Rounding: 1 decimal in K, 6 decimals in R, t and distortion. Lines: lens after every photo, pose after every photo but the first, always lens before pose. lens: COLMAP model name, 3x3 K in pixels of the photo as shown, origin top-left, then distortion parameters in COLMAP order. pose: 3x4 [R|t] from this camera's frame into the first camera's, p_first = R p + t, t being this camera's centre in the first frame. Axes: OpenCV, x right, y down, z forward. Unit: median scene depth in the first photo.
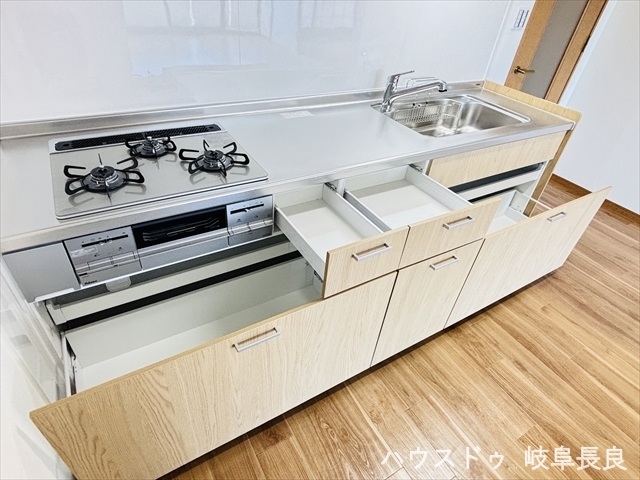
lens RADIAL K [[358.9, 0, 320.0], [0, 358.9, 240.0], [0, 0, 1]] dist [-0.000438, -0.000024]
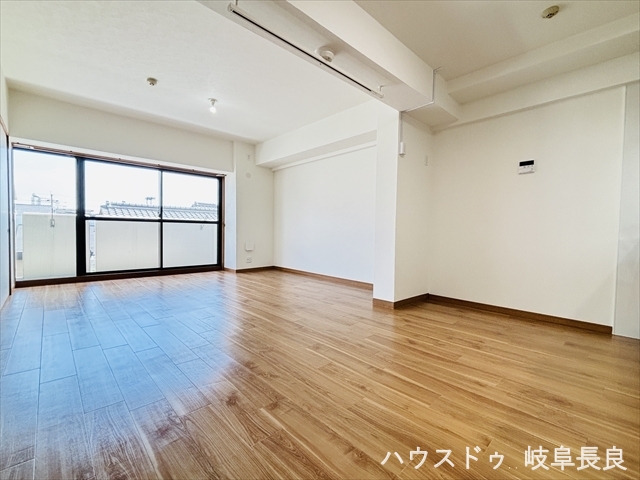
lens RADIAL K [[284.1, 0, 320.0], [0, 284.1, 240.0], [0, 0, 1]] dist [0.000645, 0.000150]
pose [[-0.970925, -0.091874, -0.221054, 1.222401], [-0.209961, 0.770384, 0.602018, -0.421030], [0.114986, 0.630926, -0.767274, 1.265708]]
